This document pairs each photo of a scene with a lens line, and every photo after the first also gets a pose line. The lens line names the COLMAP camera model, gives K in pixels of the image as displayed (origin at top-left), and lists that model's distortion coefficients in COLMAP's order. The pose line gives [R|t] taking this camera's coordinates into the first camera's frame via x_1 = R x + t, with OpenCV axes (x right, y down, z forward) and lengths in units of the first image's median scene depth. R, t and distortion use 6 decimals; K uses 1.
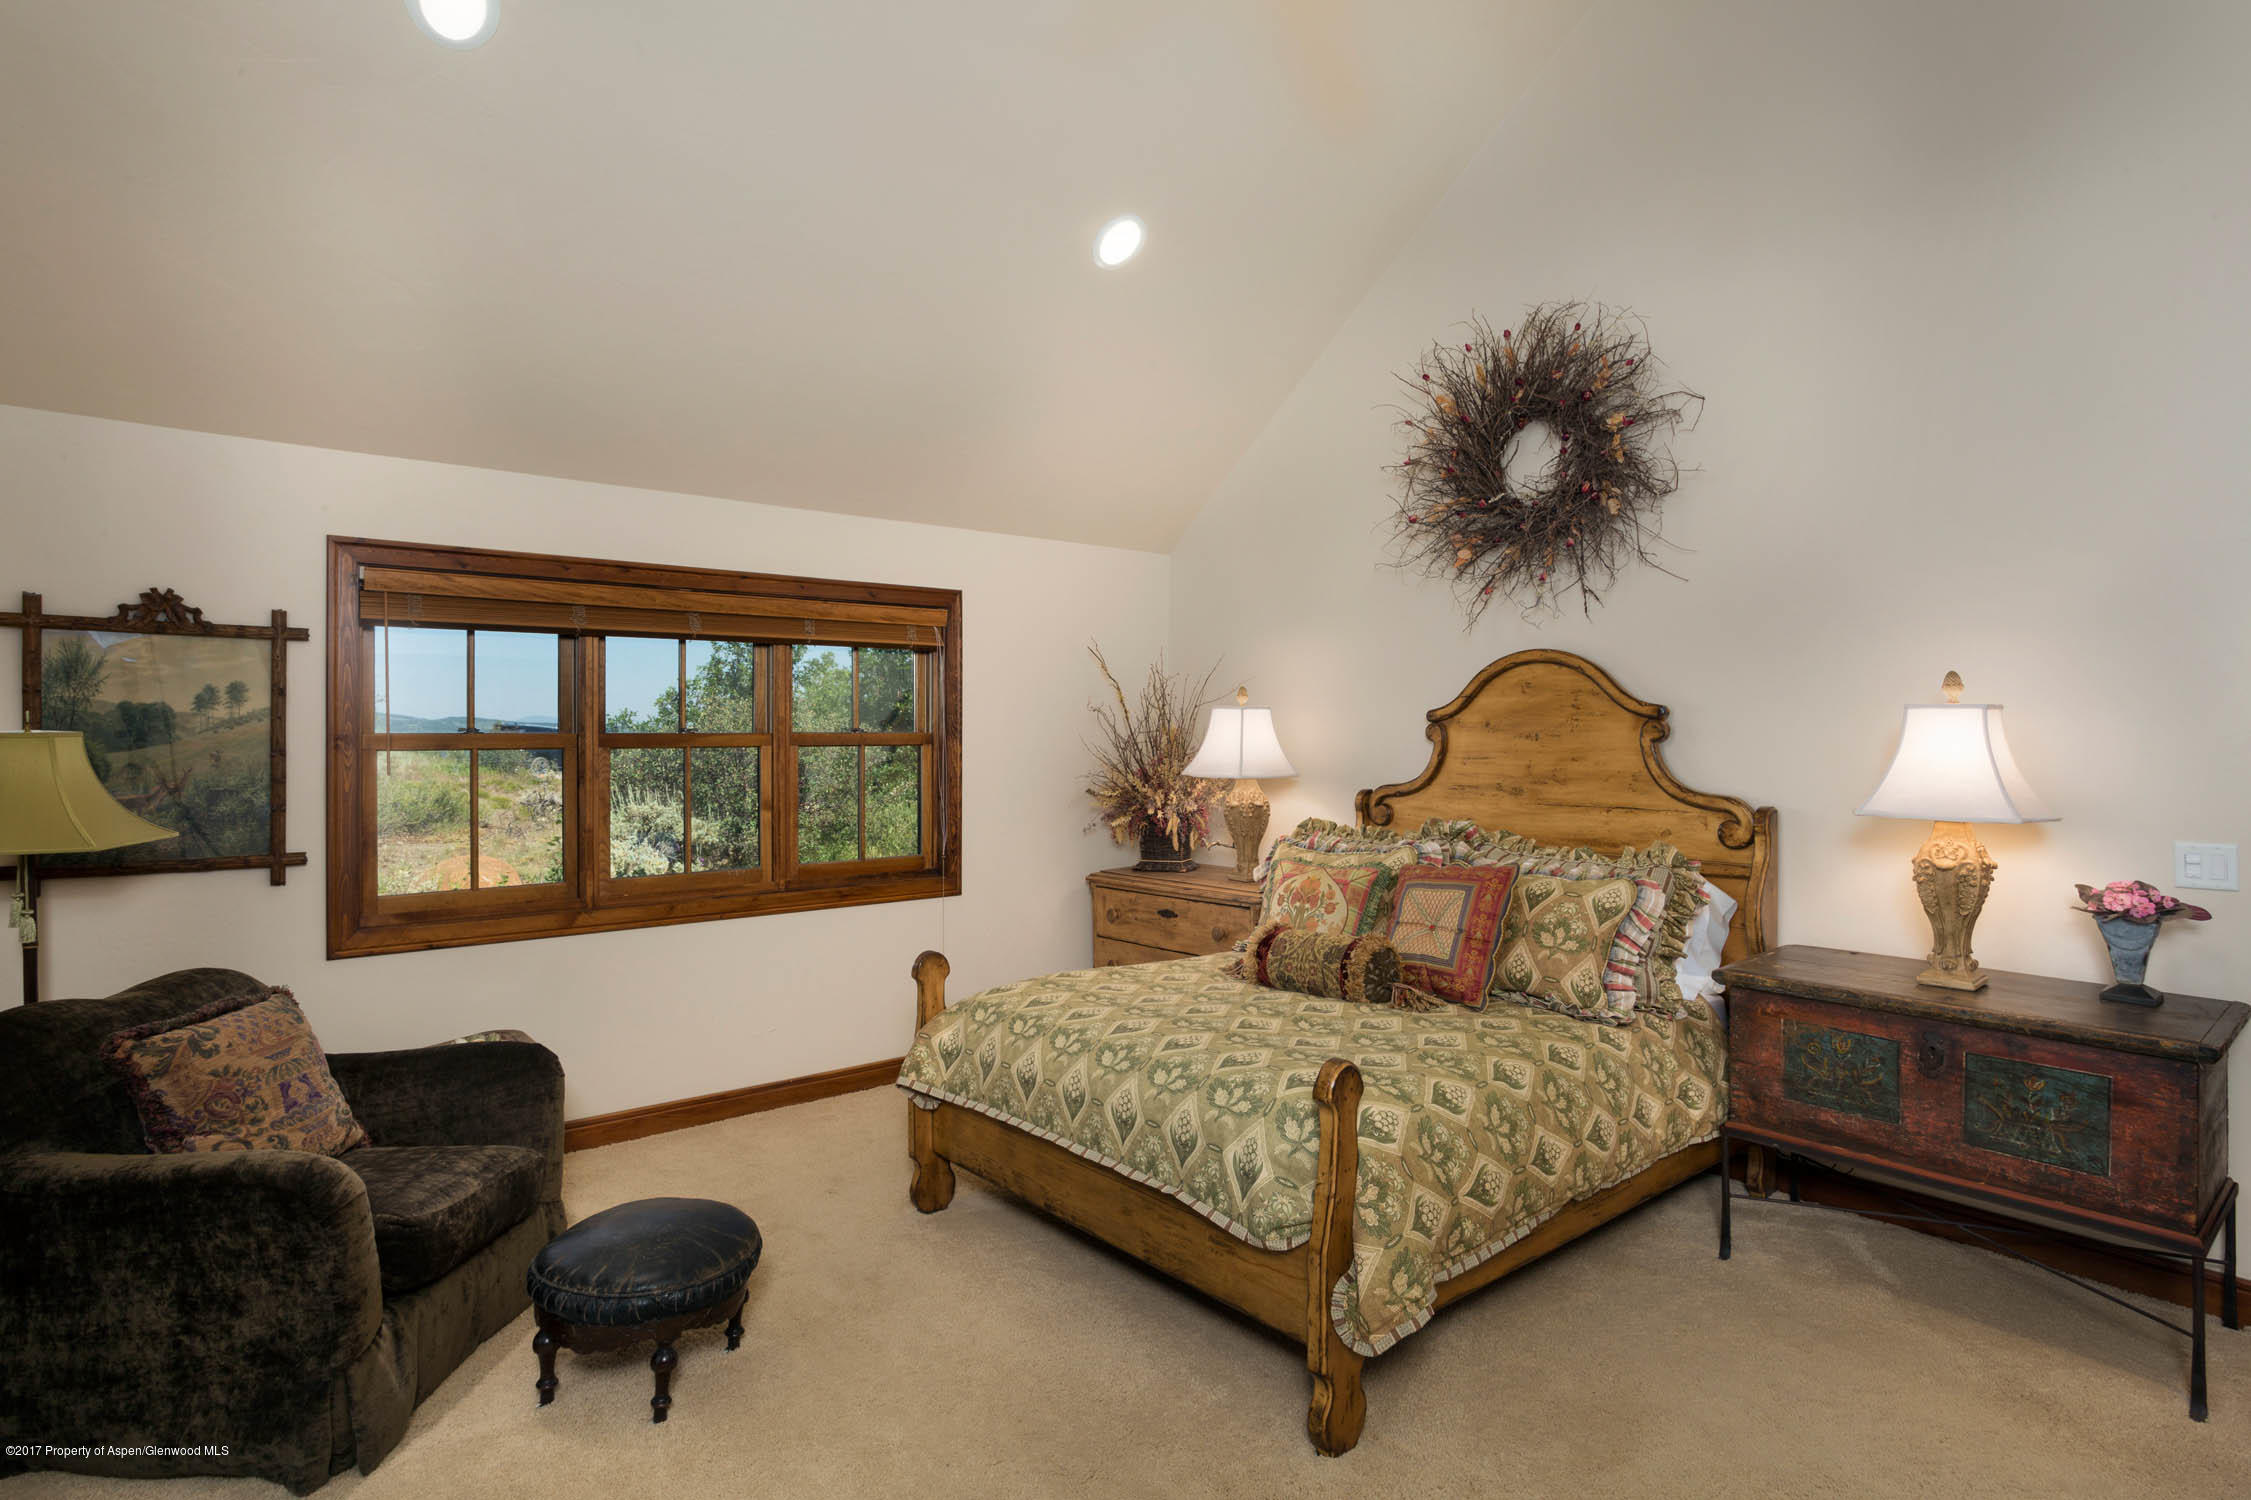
lens RADIAL K [[1174.5, 0, 1122.1], [0, 1174.5, 742.7], [0, 0, 1]] dist [-0.005144, 0.000329]
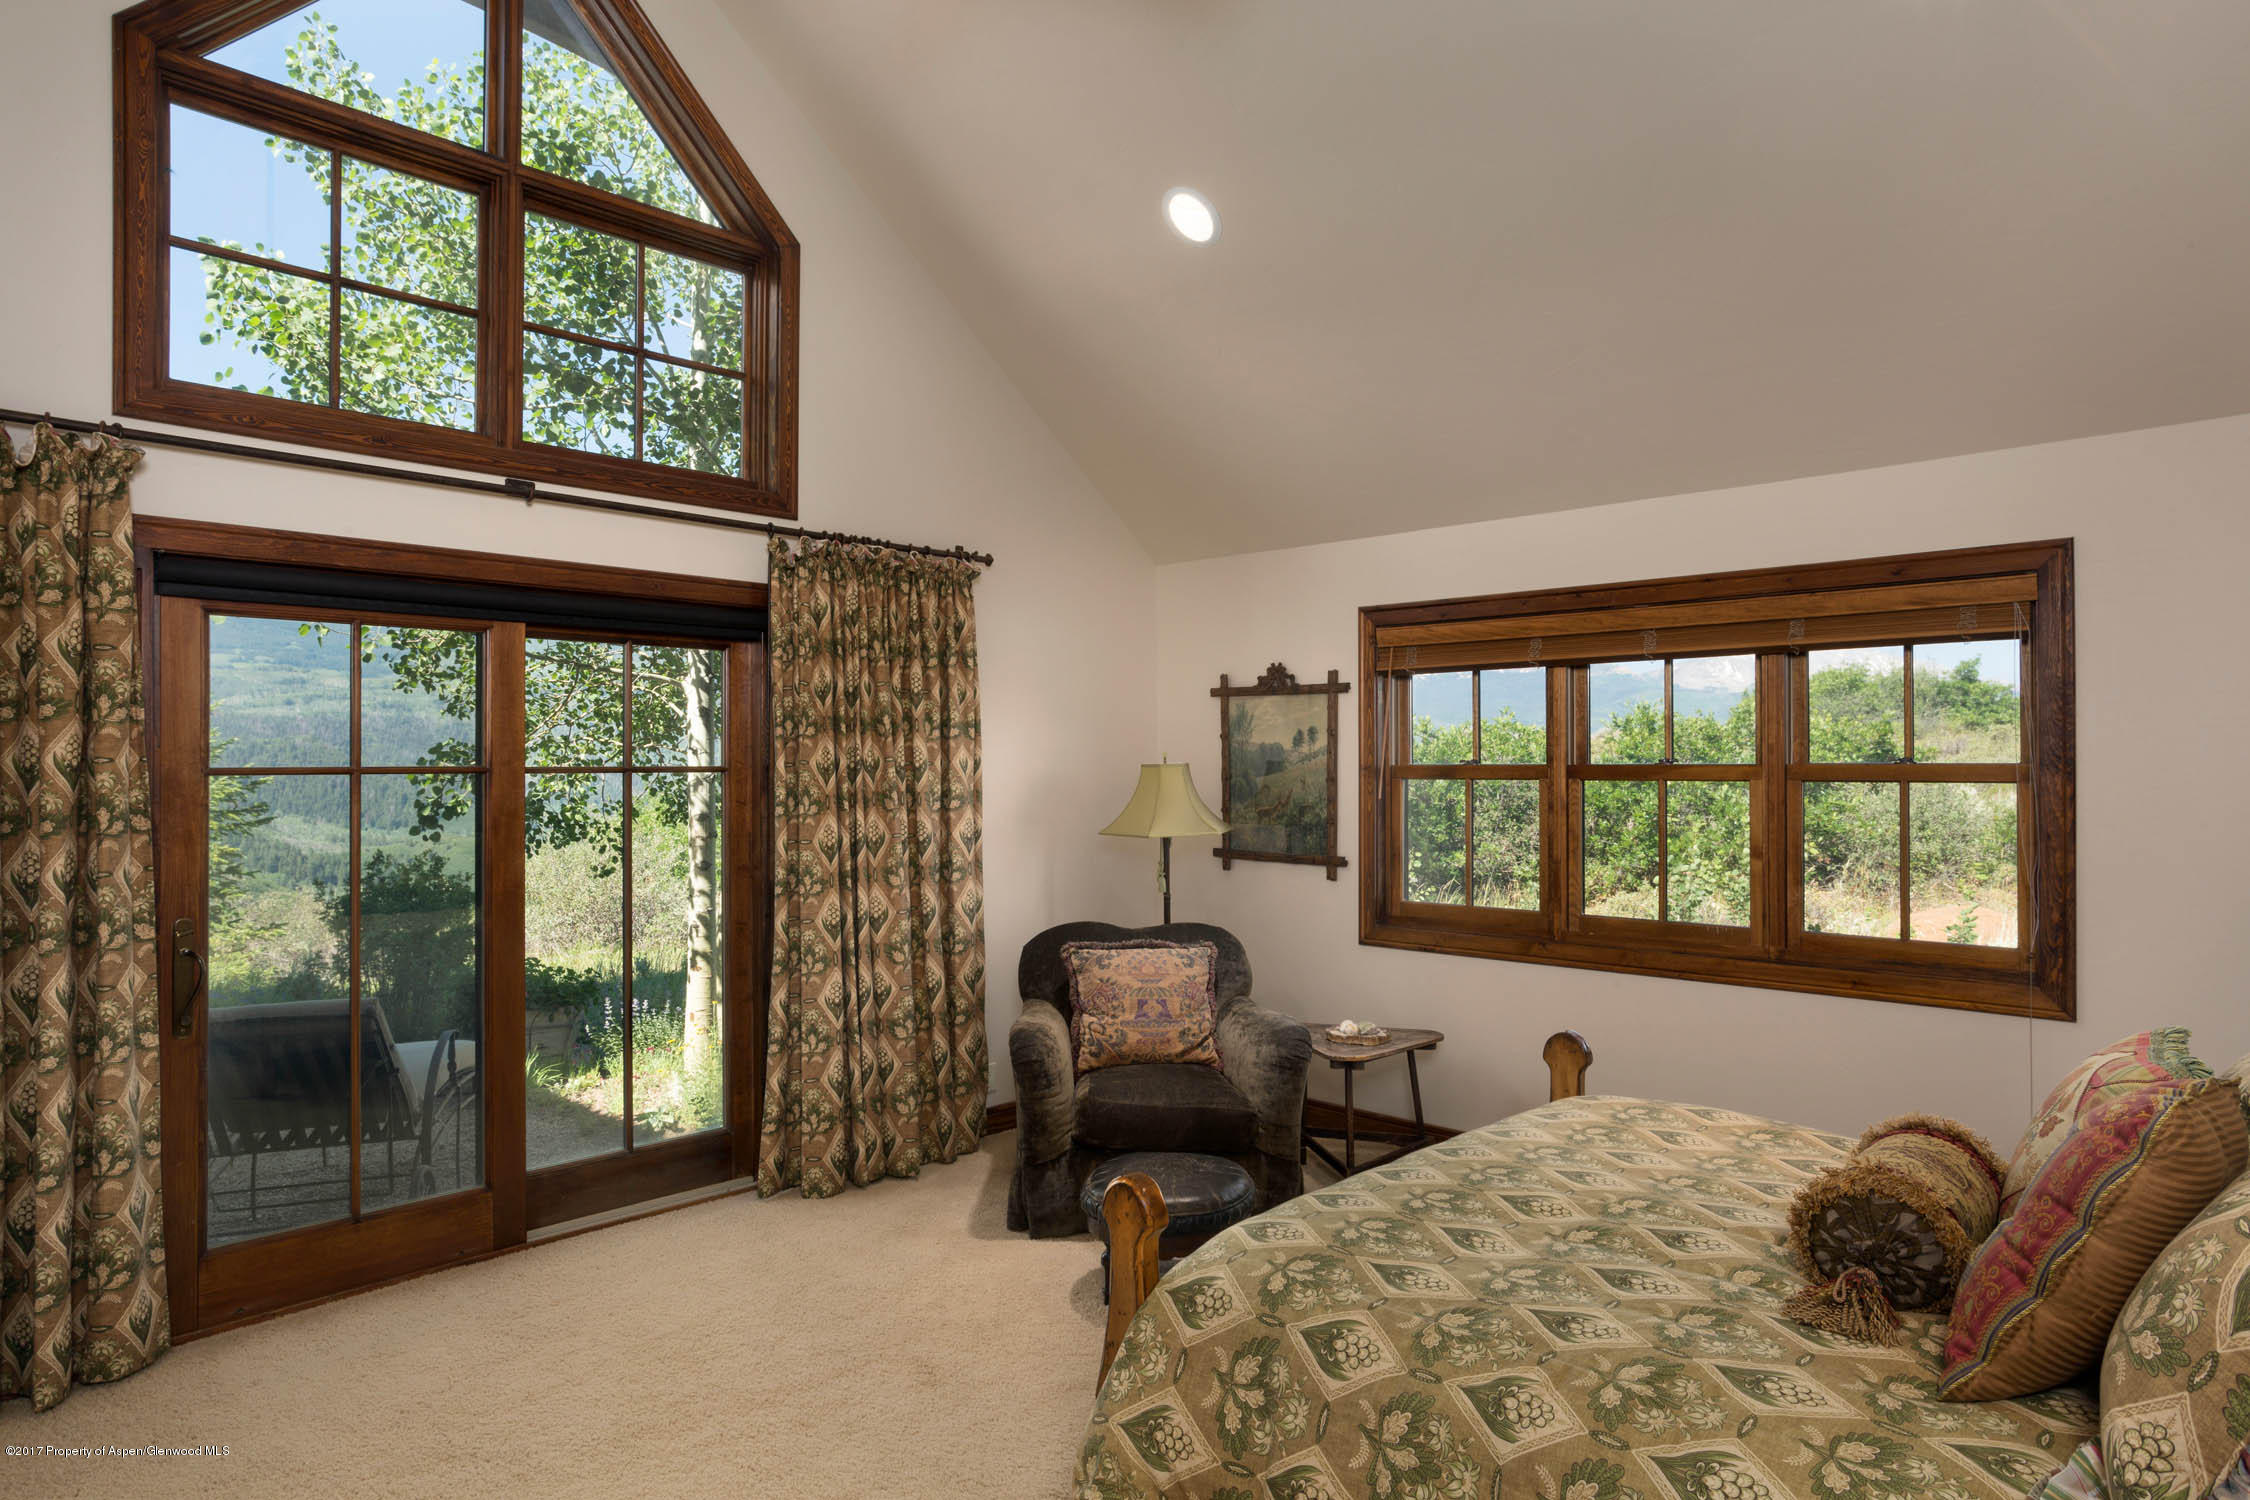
lens RADIAL K [[1354.0, 0, 1121.9], [0, 1354.0, 752.8], [0, 0, 1]] dist [-0.002764, -0.000416]
pose [[0.085248, -0.006791, -0.996337, 0.764868], [-0.007228, 0.999946, -0.007434, -0.007753], [0.996334, 0.007835, 0.085194, 0.630385]]
